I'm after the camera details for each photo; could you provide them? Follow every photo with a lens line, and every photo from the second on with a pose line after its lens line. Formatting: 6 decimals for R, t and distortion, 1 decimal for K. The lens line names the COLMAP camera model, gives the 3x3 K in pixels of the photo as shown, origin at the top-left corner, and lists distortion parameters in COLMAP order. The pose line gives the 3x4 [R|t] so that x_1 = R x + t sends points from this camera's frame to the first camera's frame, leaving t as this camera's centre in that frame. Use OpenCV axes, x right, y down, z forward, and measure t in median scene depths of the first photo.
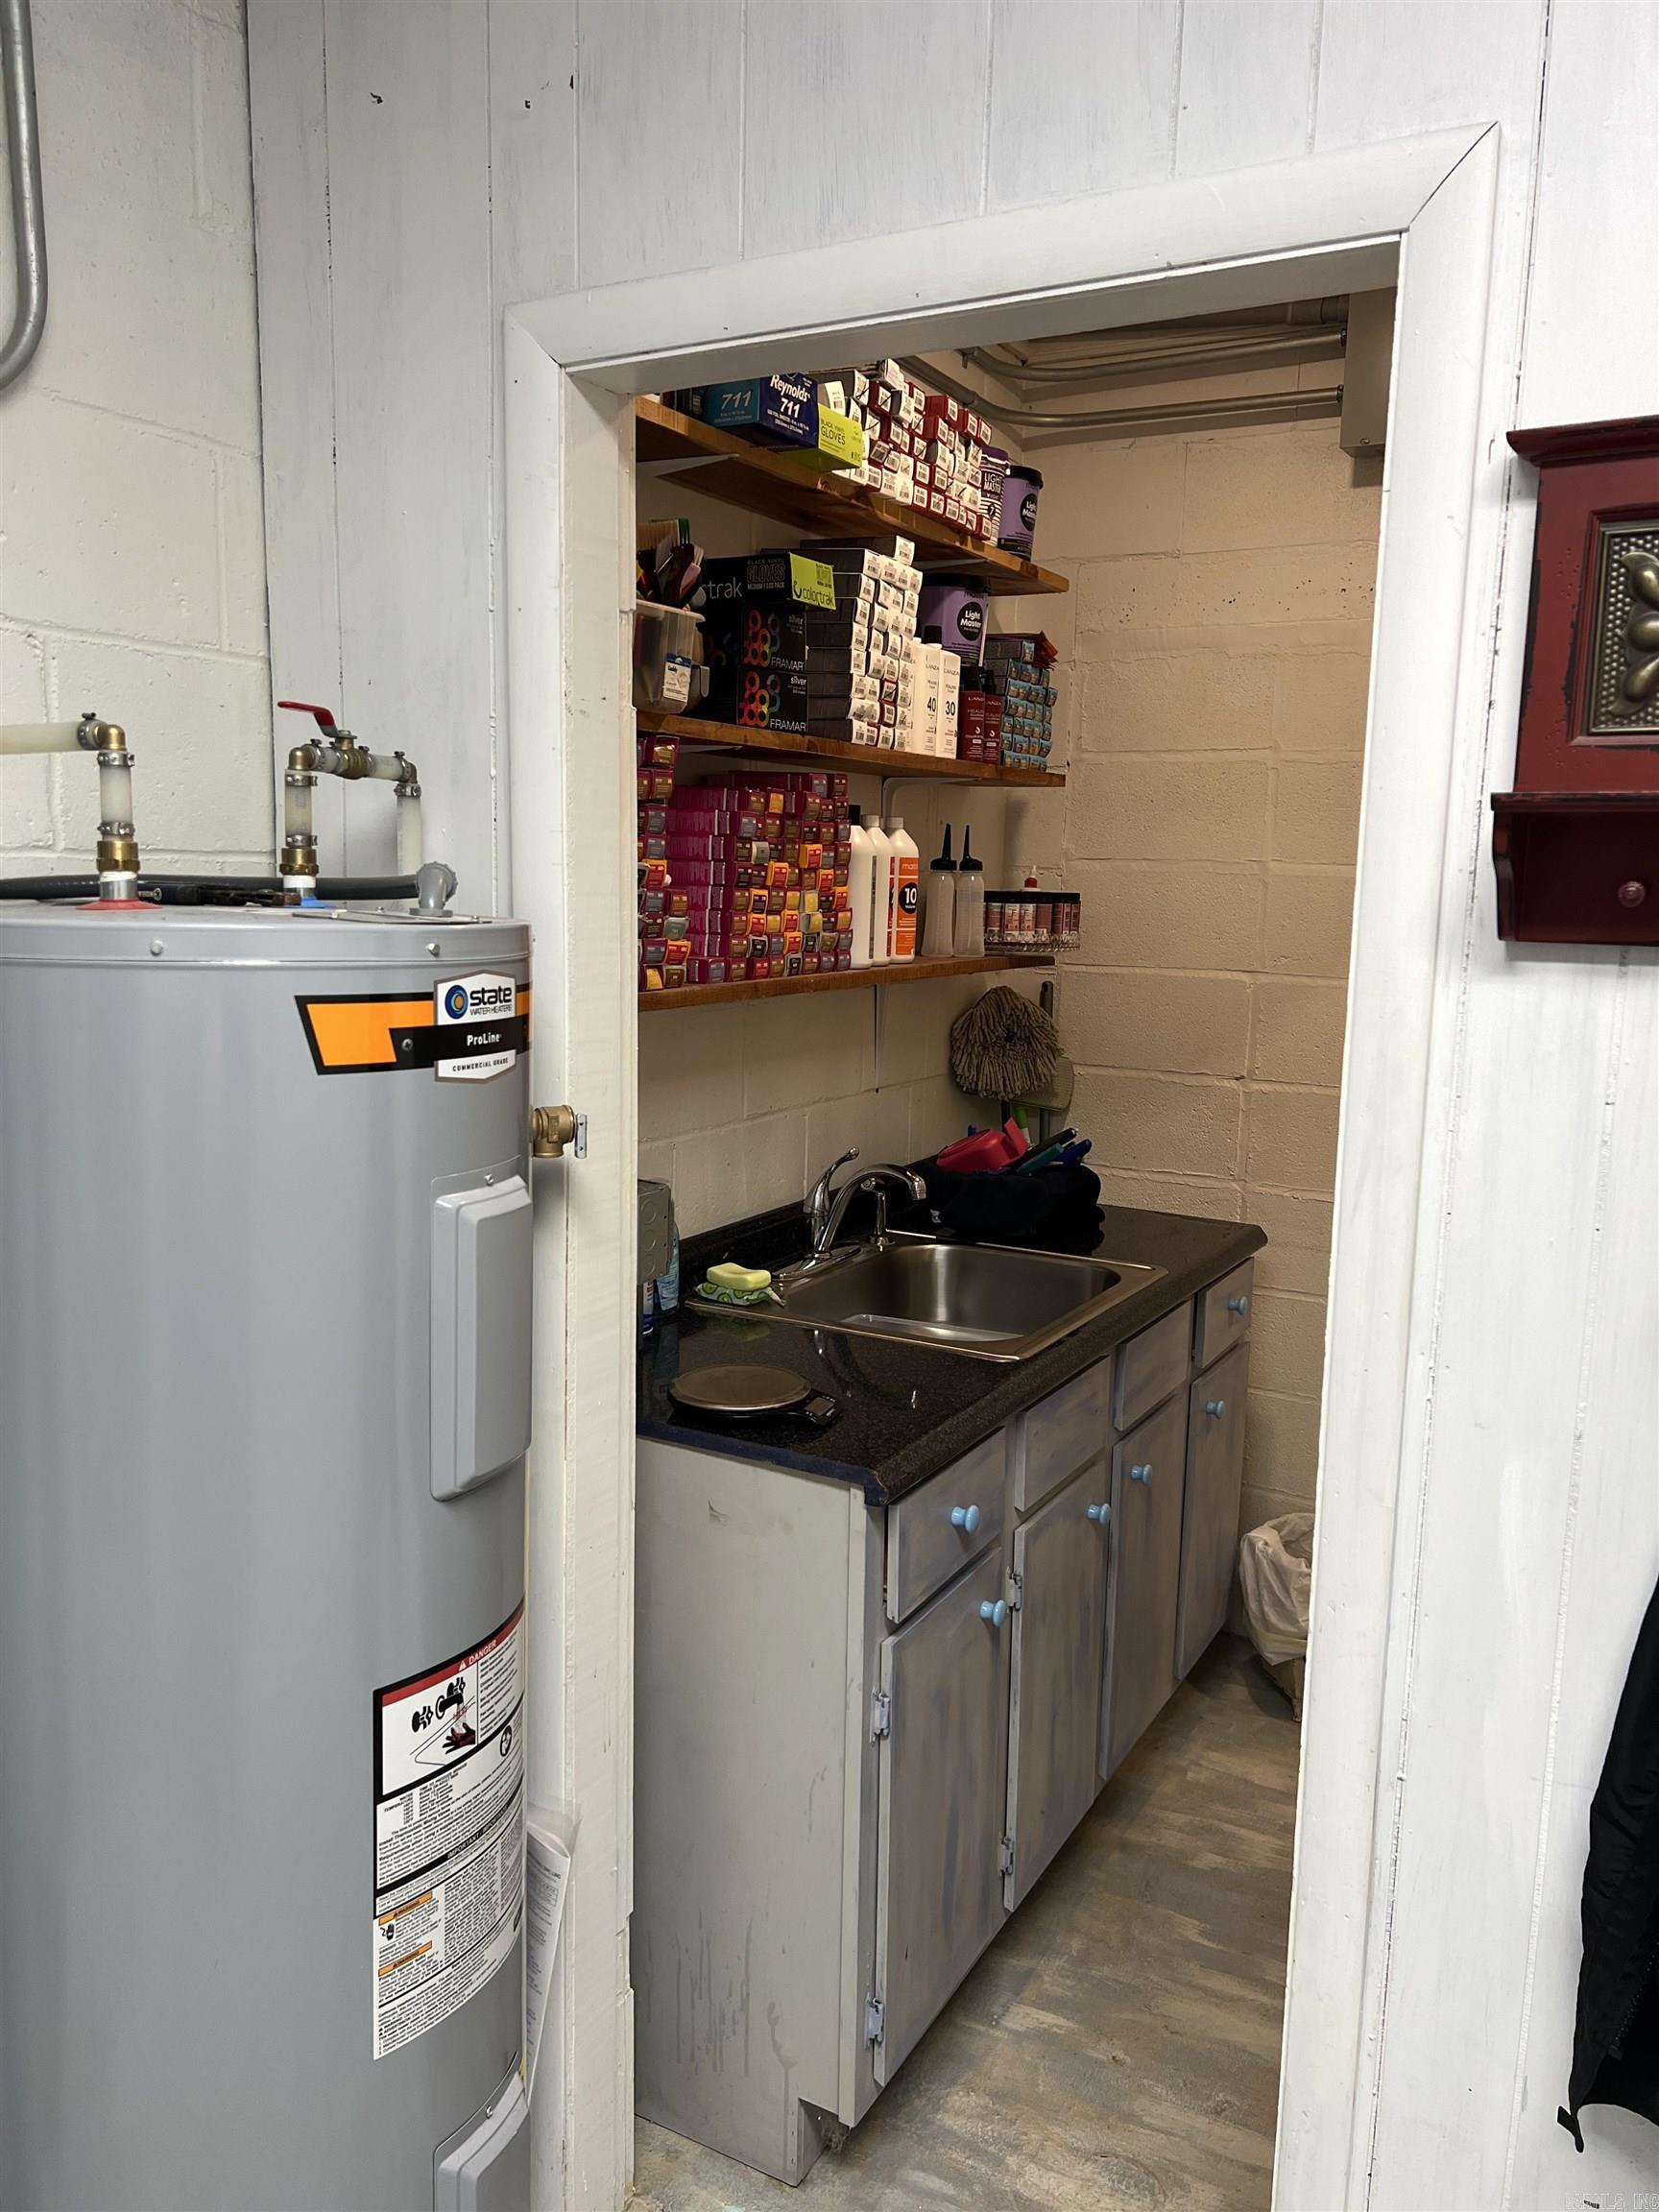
lens RADIAL K [[1663.6, 0, 838.2], [0, 1663.6, 1103.5], [0, 0, 1]] dist [0.066077, -0.080126]
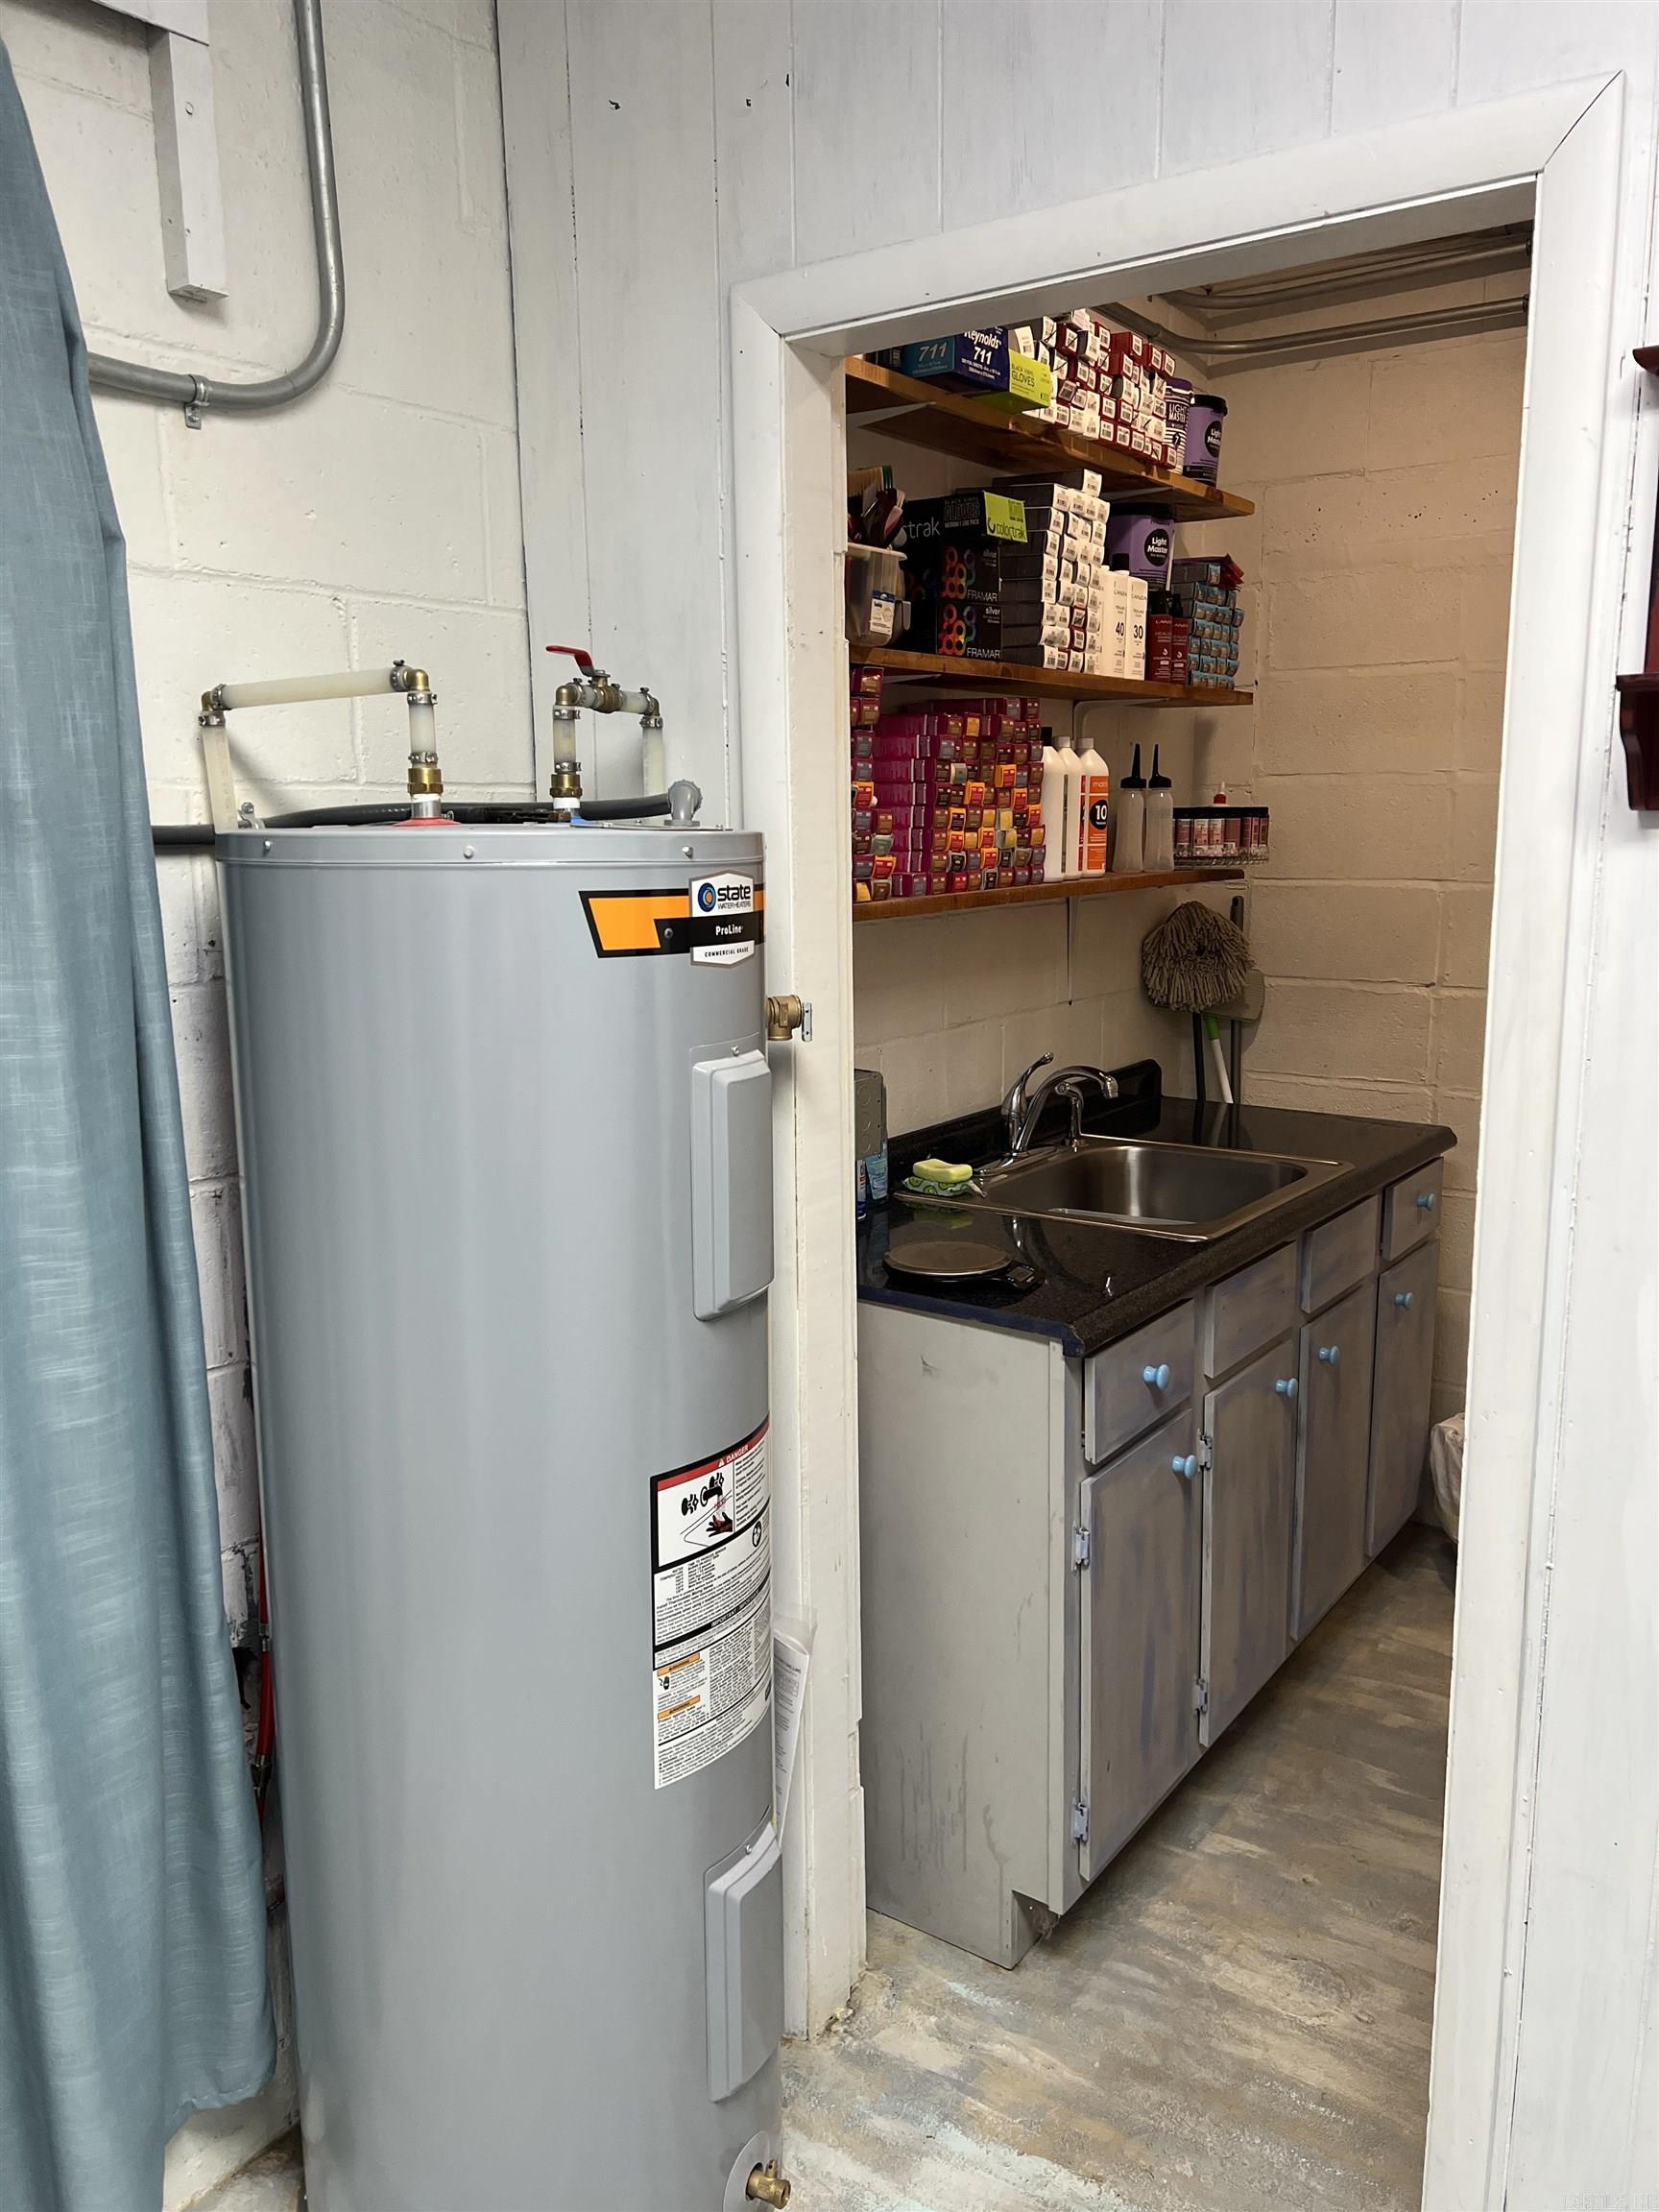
lens RADIAL K [[1663.6, 0, 852.6], [0, 1663.6, 1094.4], [0, 0, 1]] dist [0.066077, -0.080126]
pose [[0.994079, -0.012735, -0.107910, -0.002210], [0.015806, 0.999493, 0.027648, 0.043491], [0.107503, -0.029190, 0.993776, -0.143625]]
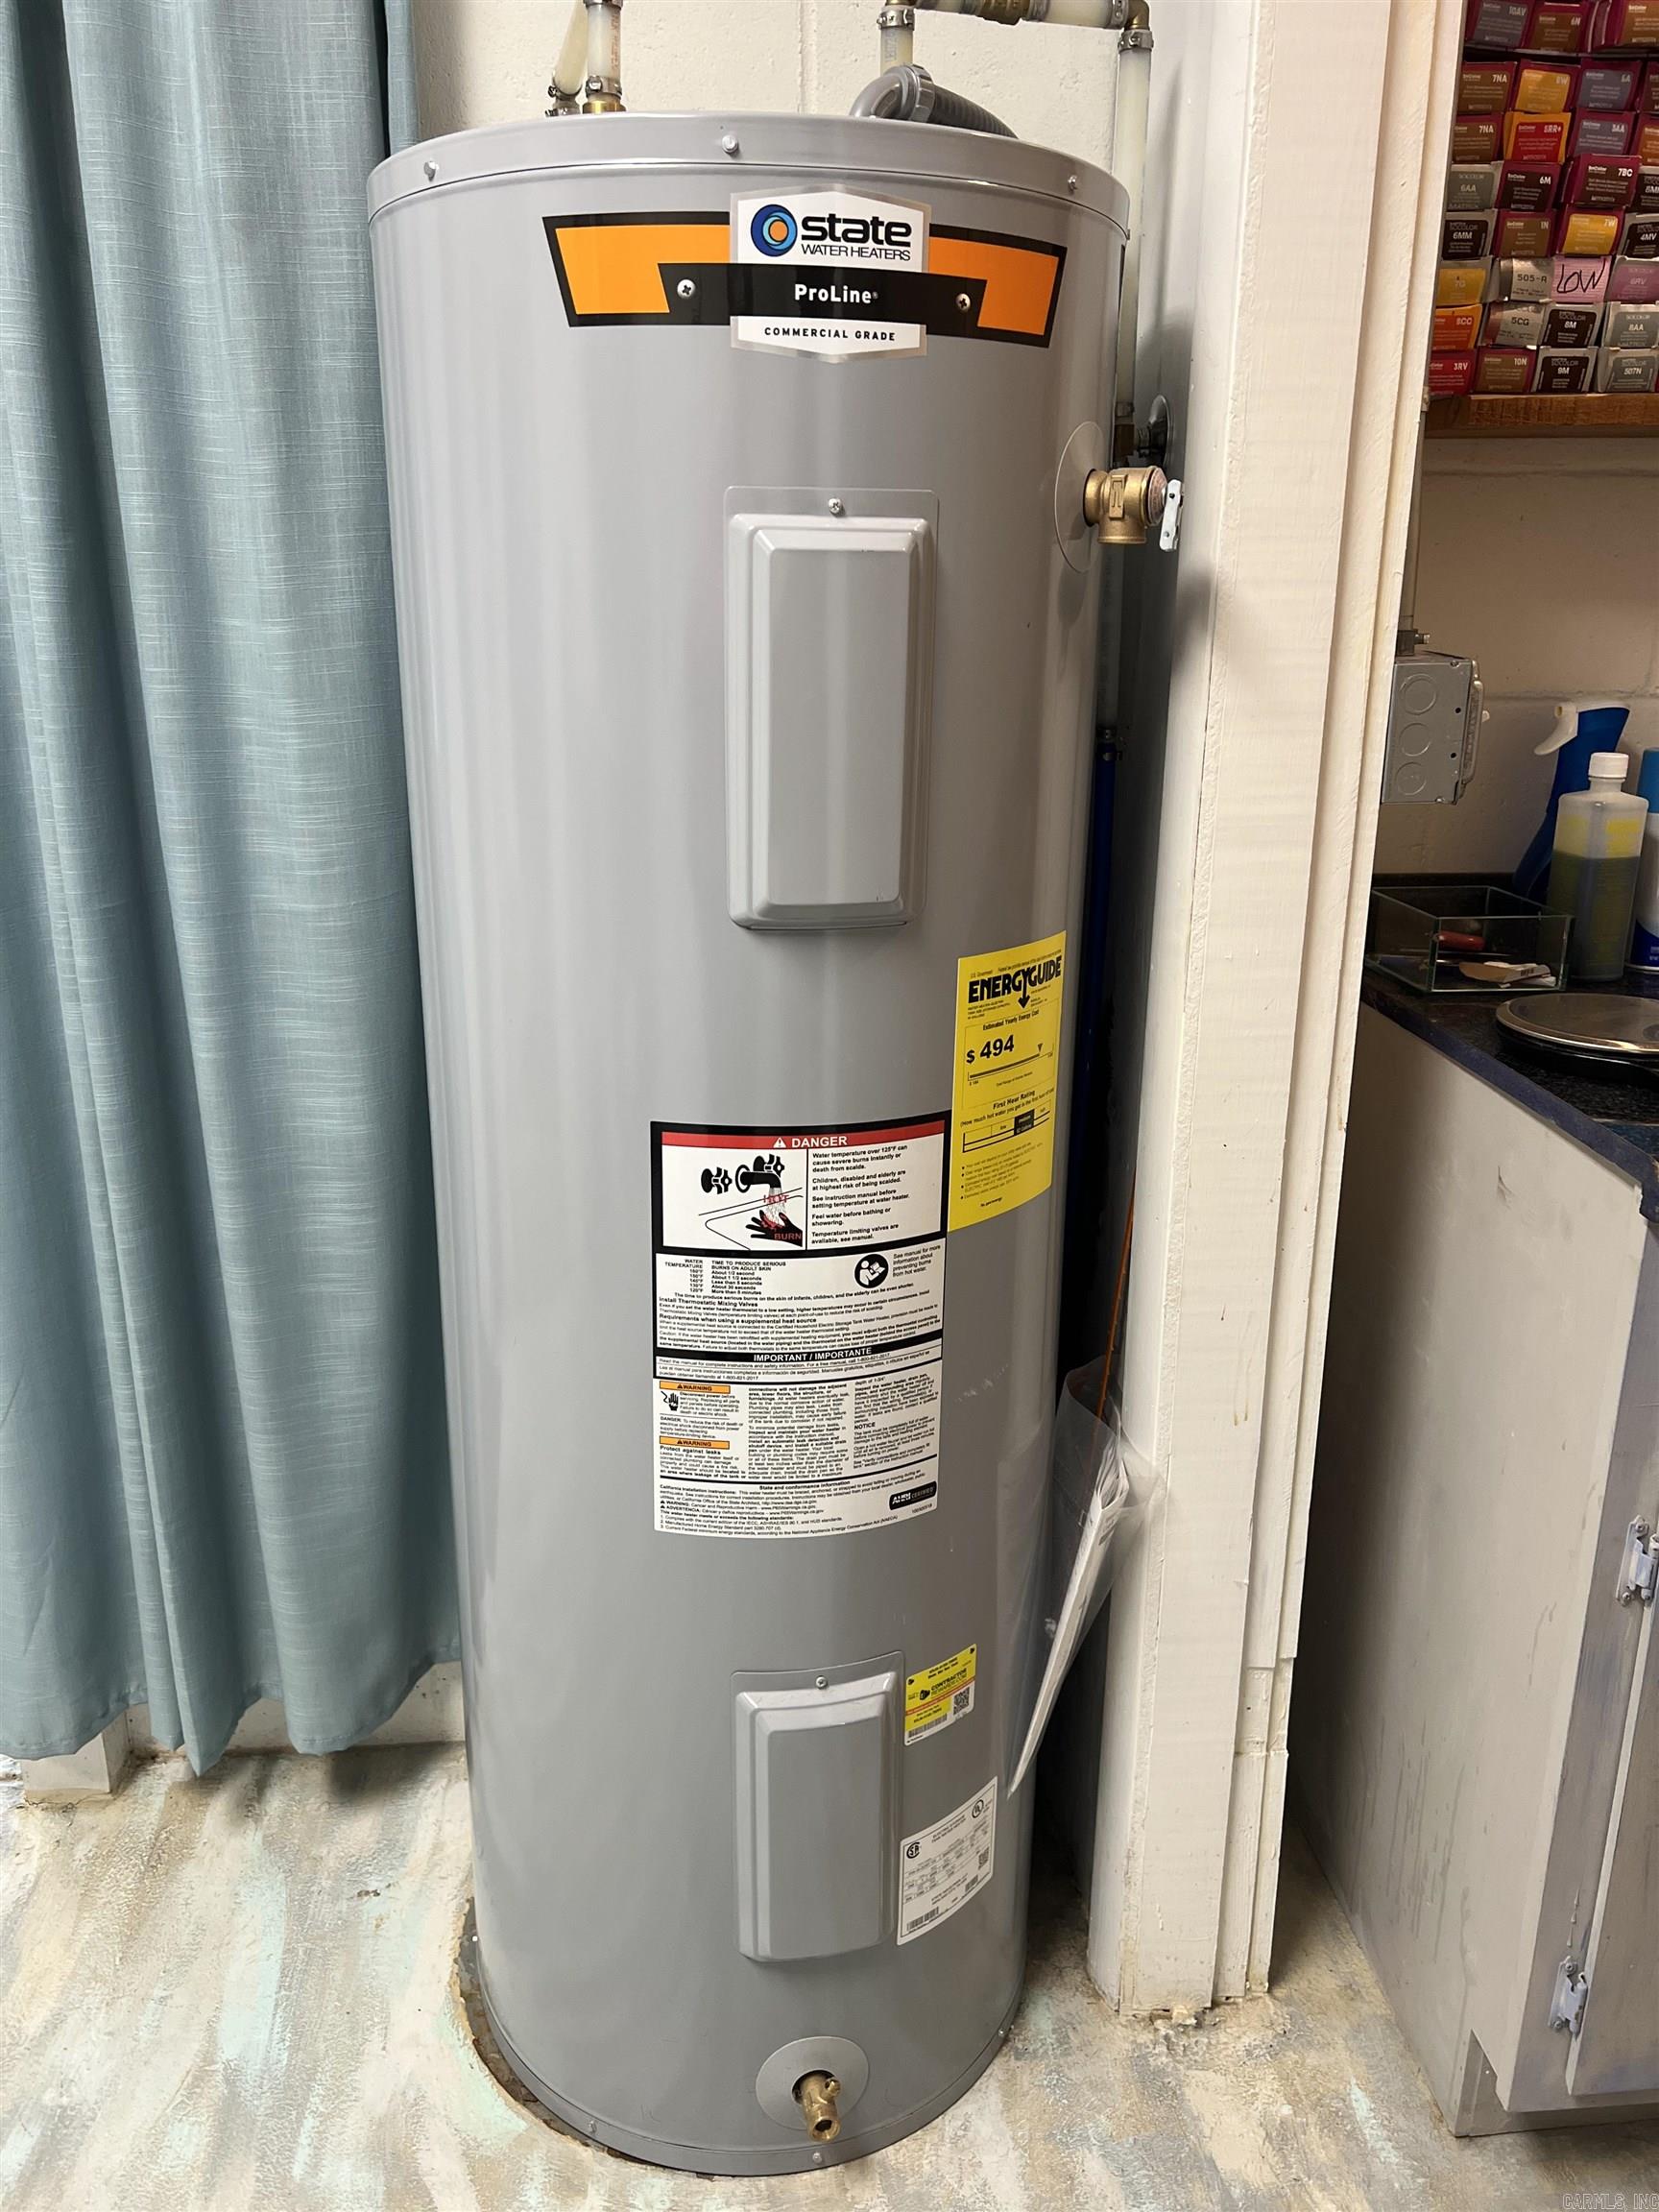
lens RADIAL K [[1663.6, 0, 820.3], [0, 1663.6, 1091.0], [0, 0, 1]] dist [0.066077, -0.080126]
pose [[0.545134, 0.229011, -0.806463, 0.422404], [-0.109097, 0.973165, 0.202604, 0.140885], [0.831220, -0.022464, 0.555489, 0.555076]]
